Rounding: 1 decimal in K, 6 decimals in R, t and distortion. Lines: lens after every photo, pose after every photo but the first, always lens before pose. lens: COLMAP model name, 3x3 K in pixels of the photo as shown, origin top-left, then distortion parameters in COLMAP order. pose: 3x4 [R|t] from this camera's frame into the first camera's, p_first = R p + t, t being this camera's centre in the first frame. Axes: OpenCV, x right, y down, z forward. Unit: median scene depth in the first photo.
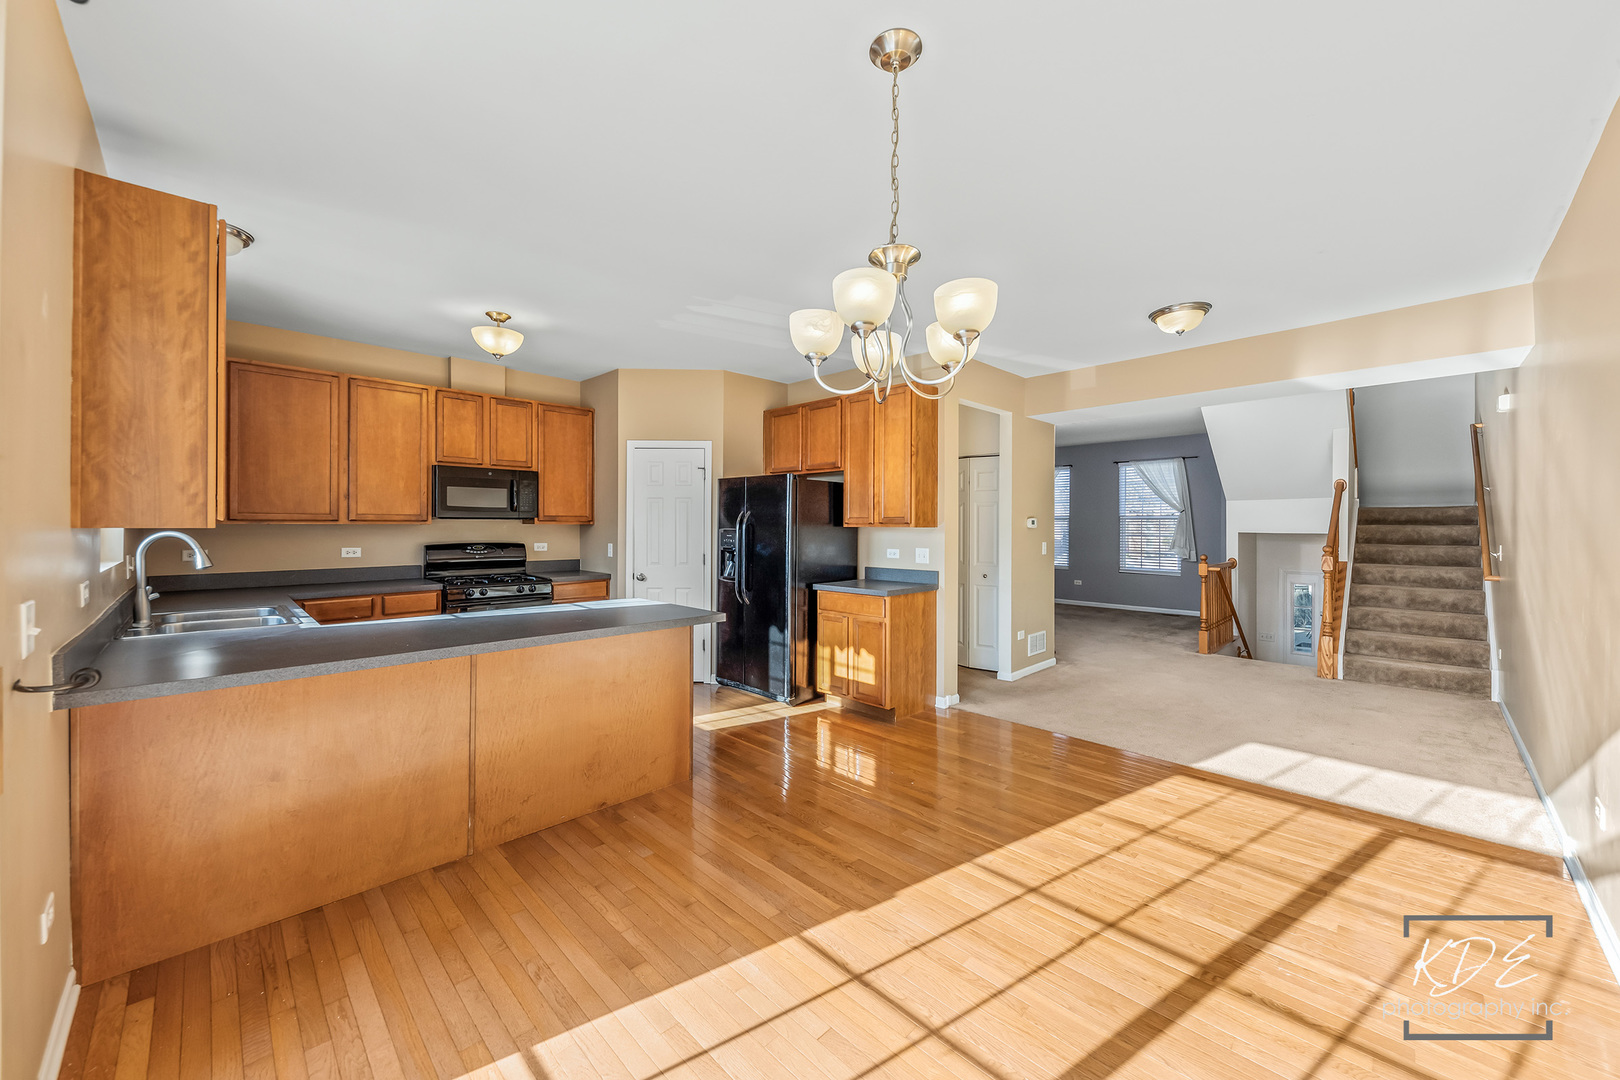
lens RADIAL K [[587.6, 0, 813.2], [0, 587.6, 526.4], [0, 0, 1]] dist [0.001206, -0.000218]
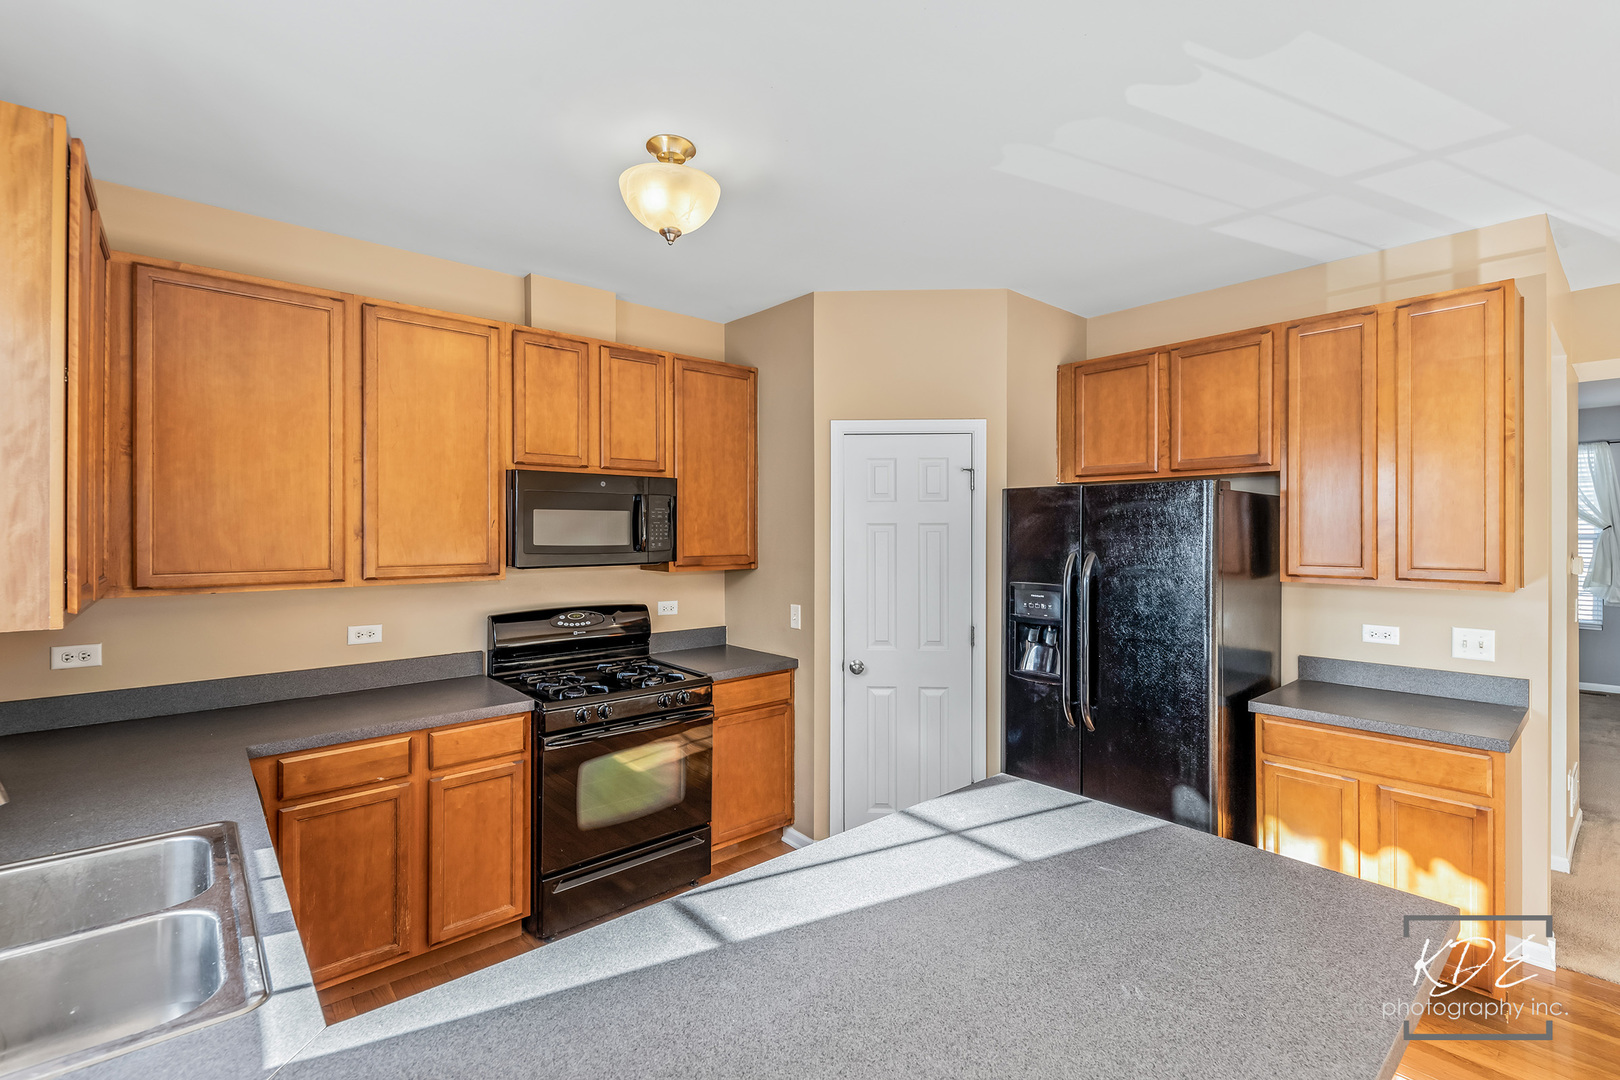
lens RADIAL K [[693.7, 0, 807.1], [0, 693.7, 535.3], [0, 0, 1]] dist [-0.003809, 0.000432]
pose [[0.997148, -0.004618, -0.075334, -0.314203], [0.004668, 0.999989, 0.000489, -0.041862], [0.075331, -0.000839, 0.997158, 0.374275]]
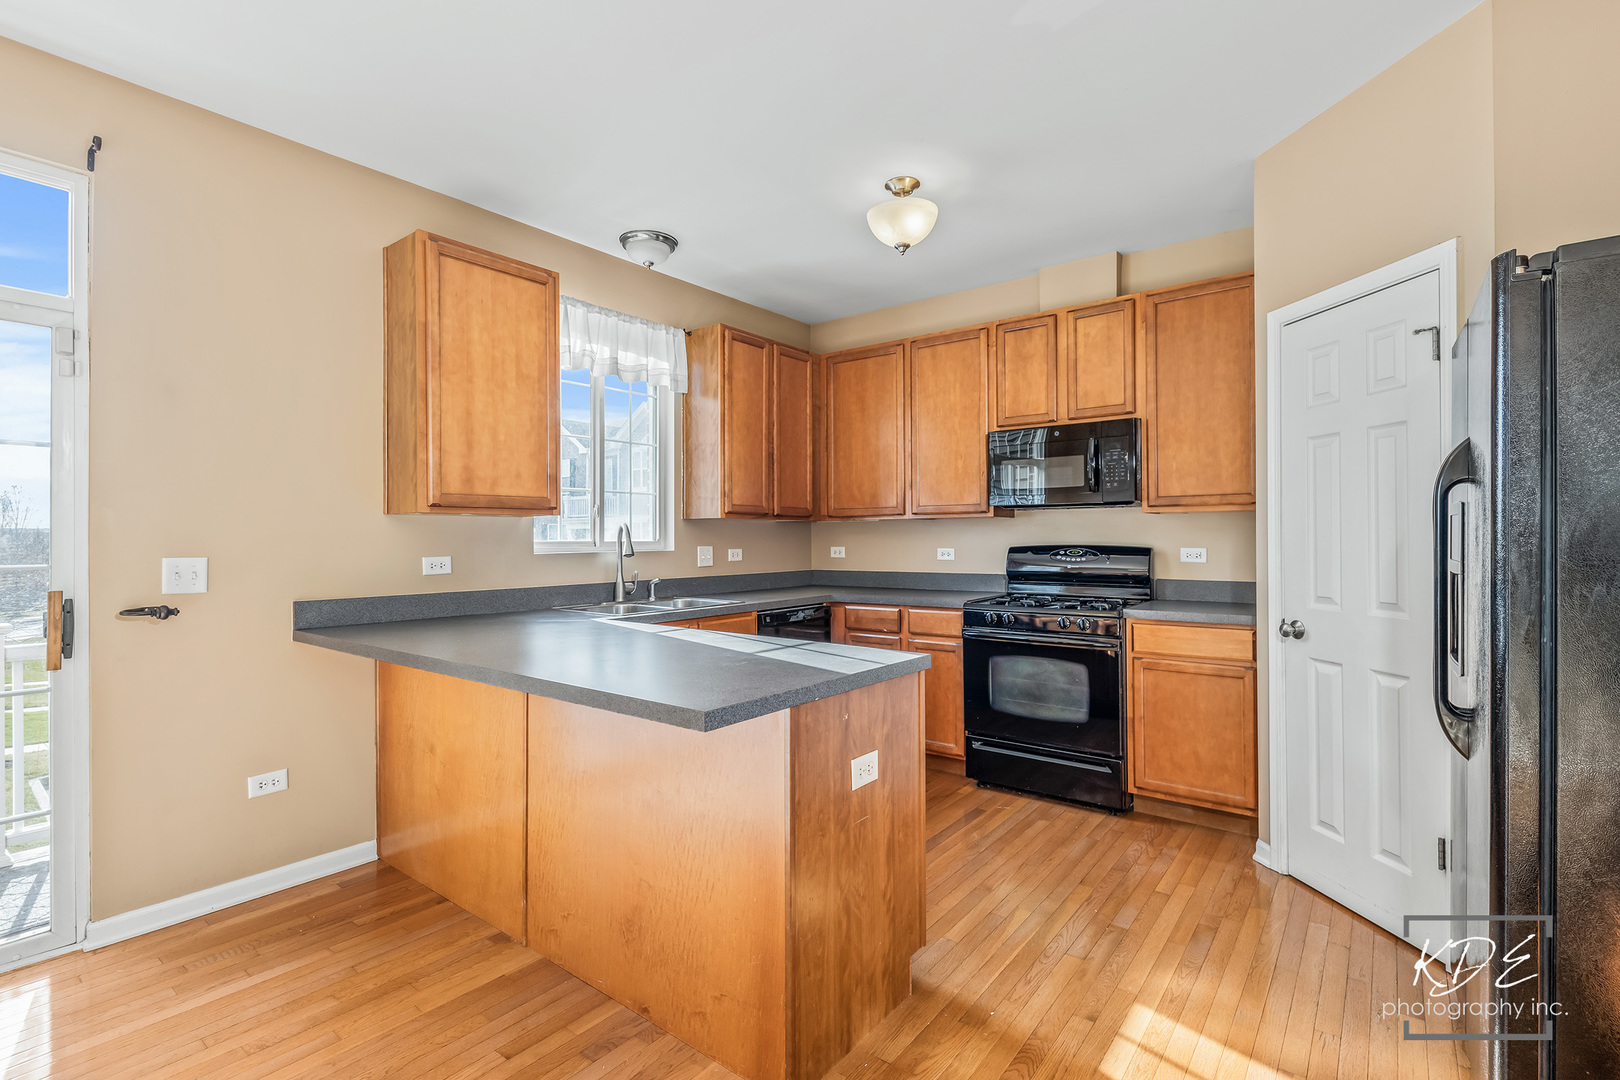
lens RADIAL K [[758.9, 0, 805.7], [0, 758.9, 531.7], [0, 0, 1]] dist [0.000607, 0.000020]
pose [[0.124896, -0.009731, -0.992122, 0.221019], [0.004784, 0.999946, -0.009206, 0.021011], [0.992158, -0.003597, 0.124936, 0.635563]]
